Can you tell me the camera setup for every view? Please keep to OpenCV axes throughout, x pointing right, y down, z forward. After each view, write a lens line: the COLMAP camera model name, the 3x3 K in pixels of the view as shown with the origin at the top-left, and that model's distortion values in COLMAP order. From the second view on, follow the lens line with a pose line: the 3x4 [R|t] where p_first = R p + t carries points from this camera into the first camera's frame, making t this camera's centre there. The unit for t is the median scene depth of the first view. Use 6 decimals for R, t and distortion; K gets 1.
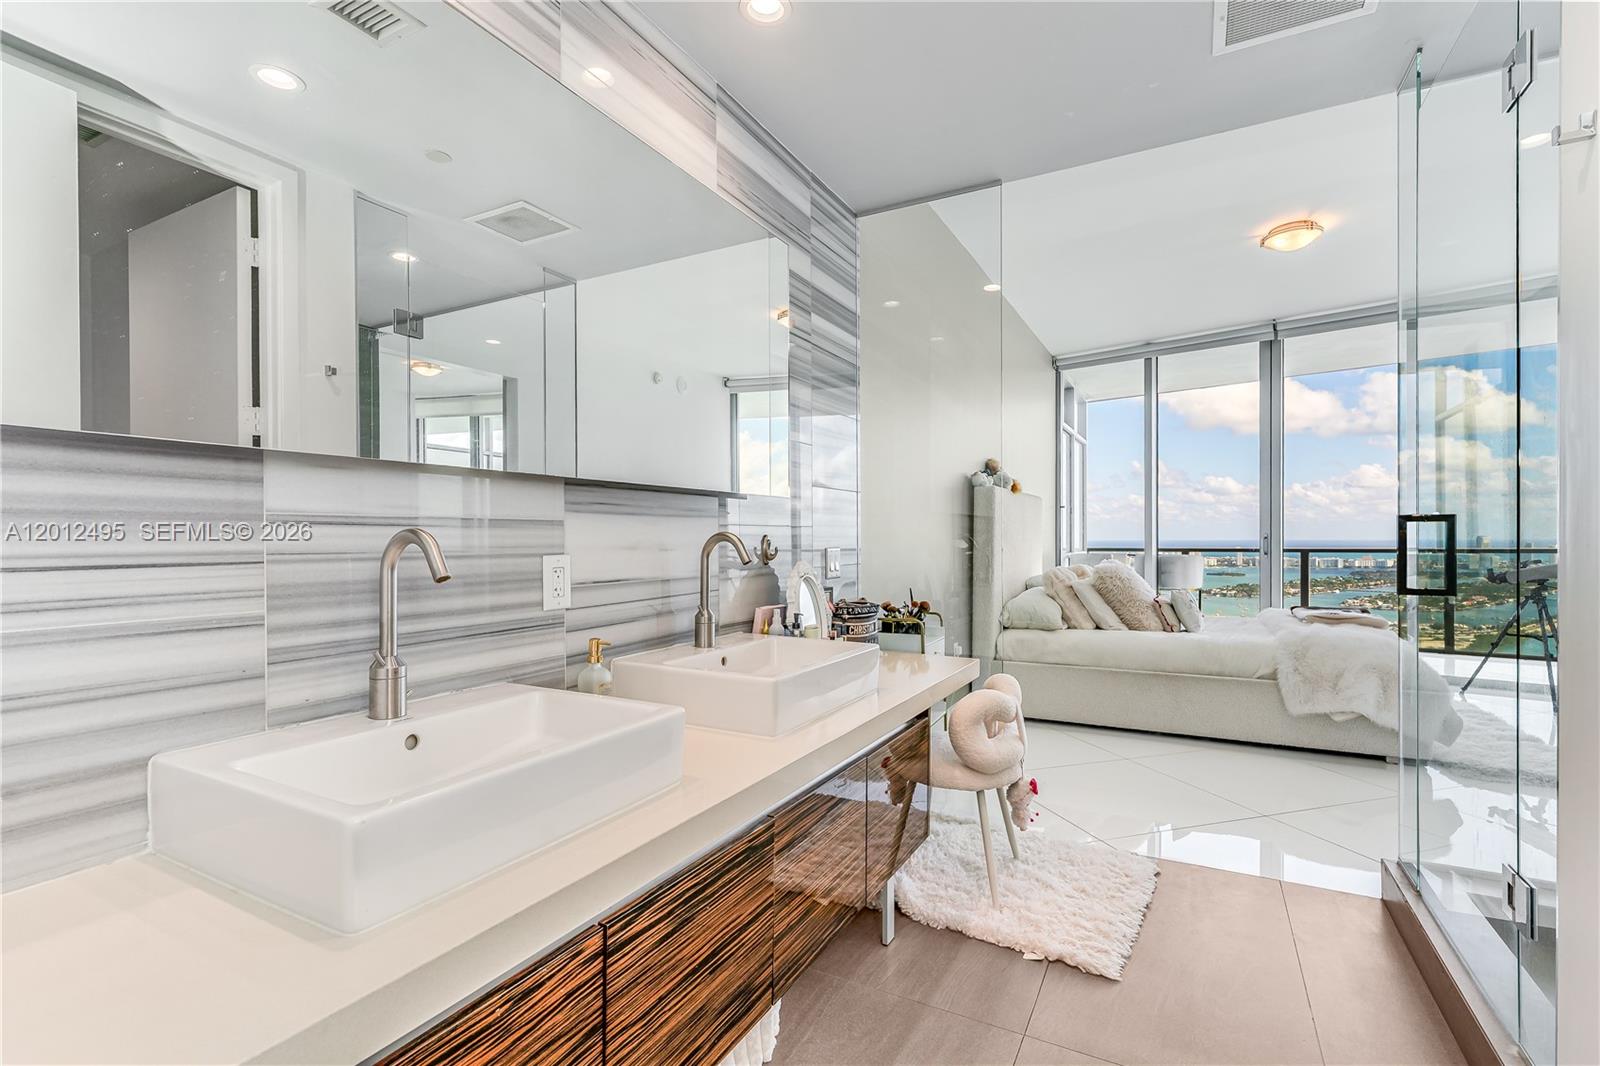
lens RADIAL K [[727.4, 0, 806.3], [0, 727.4, 544.9], [0, 0, 1]] dist [0.016527, -0.000058]
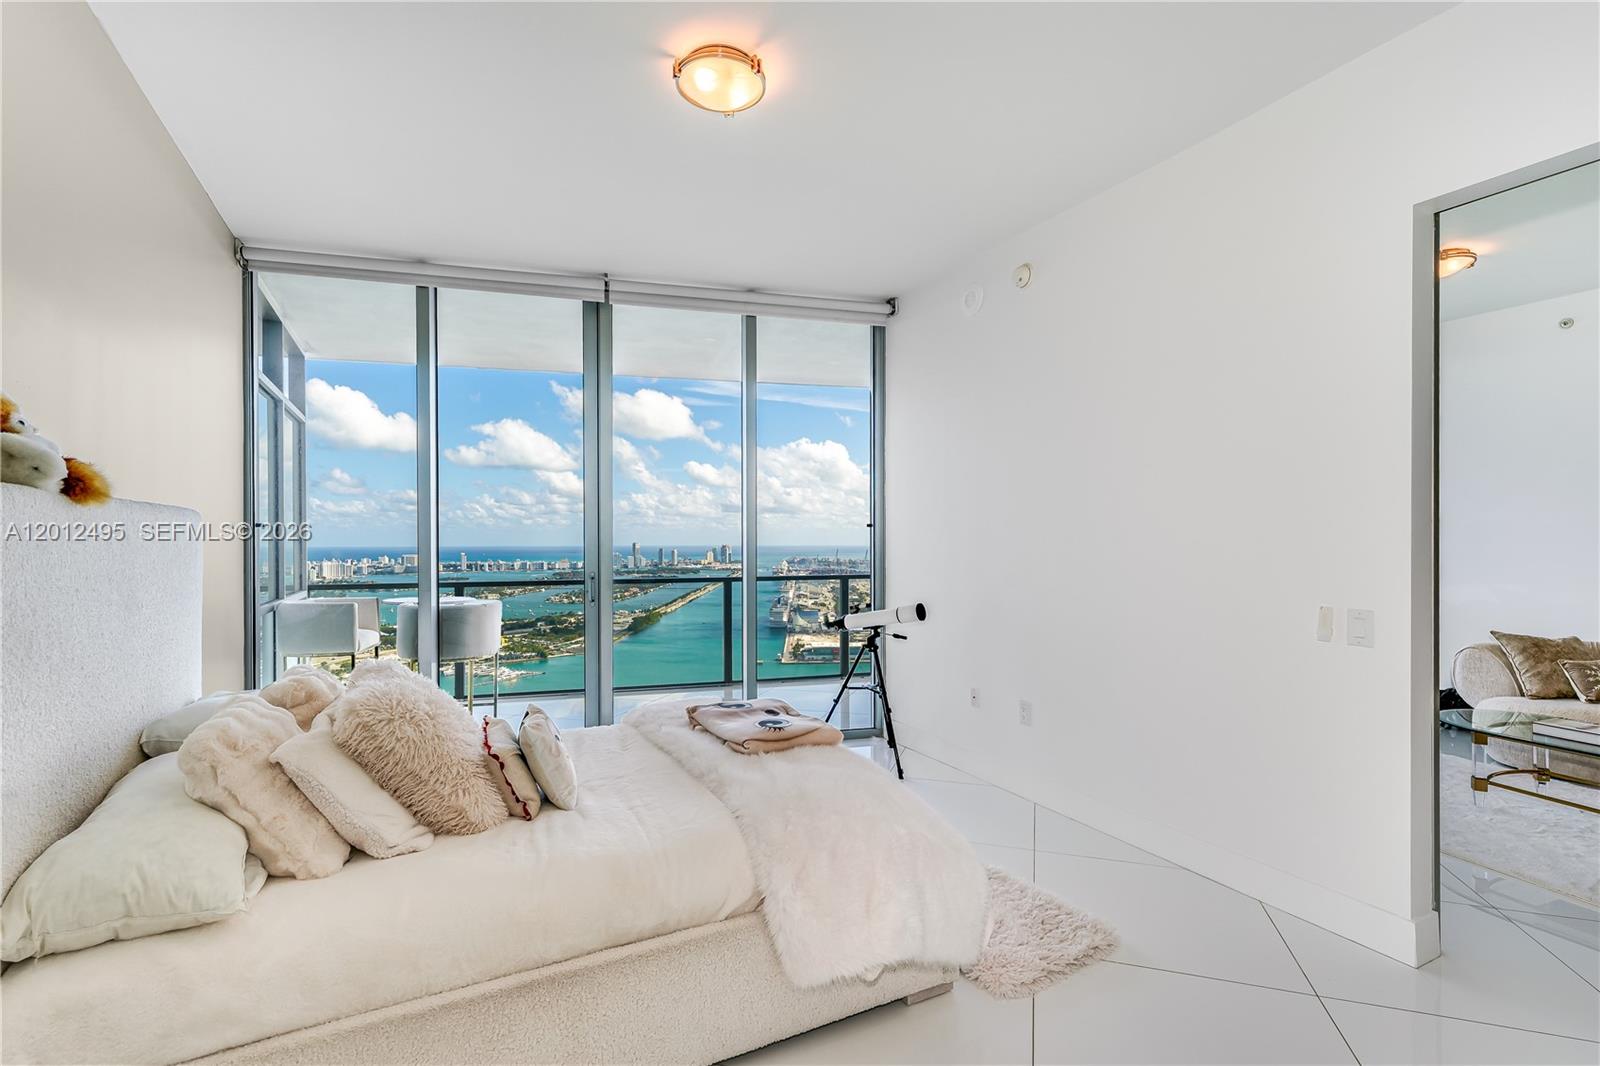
lens RADIAL K [[727.4, 0, 806.3], [0, 727.4, 544.9], [0, 0, 1]] dist [0.016527, -0.000058]
pose [[0.563583, -0.000125, 0.826060, 0.204872], [0.007083, 0.999964, -0.004681, -0.050401], [-0.826029, 0.008489, 0.563563, 0.561934]]
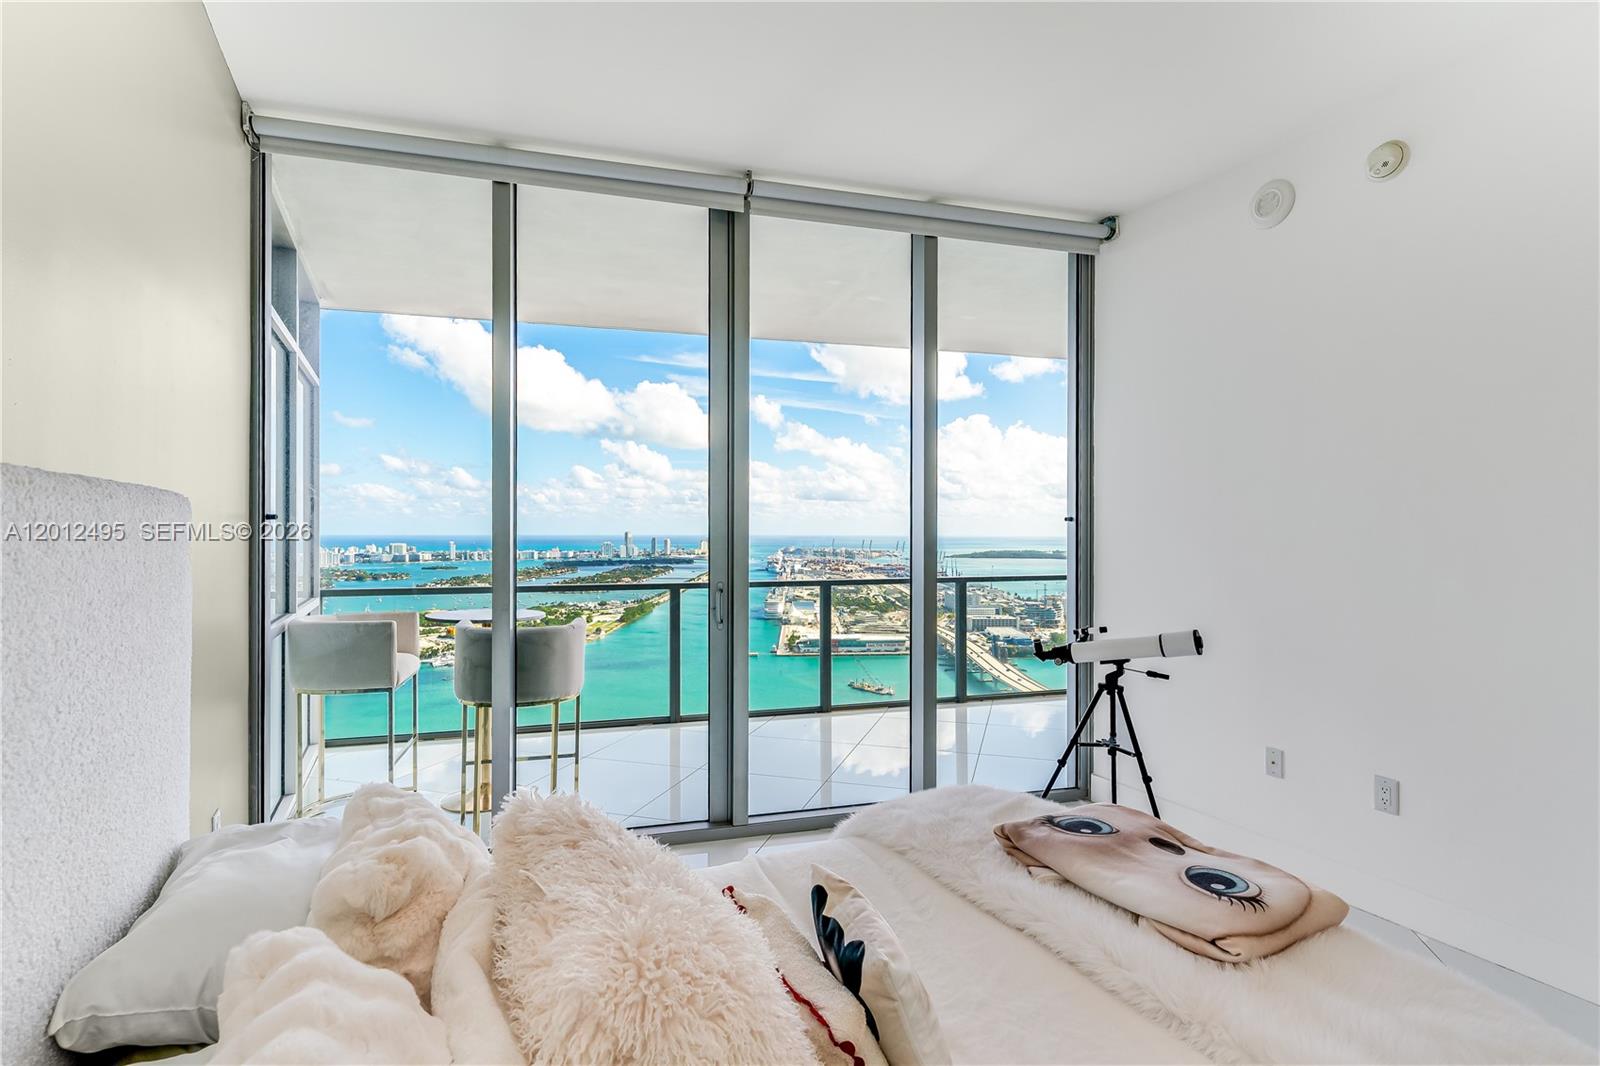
lens RADIAL K [[741.6, 0, 807.4], [0, 741.6, 533.6], [0, 0, 1]] dist [0.004072, 0.000381]
pose [[0.557677, 0.002970, 0.830053, 0.293132], [0.003700, 0.999975, -0.006064, -0.063504], [-0.830050, 0.006453, 0.557652, 0.870534]]
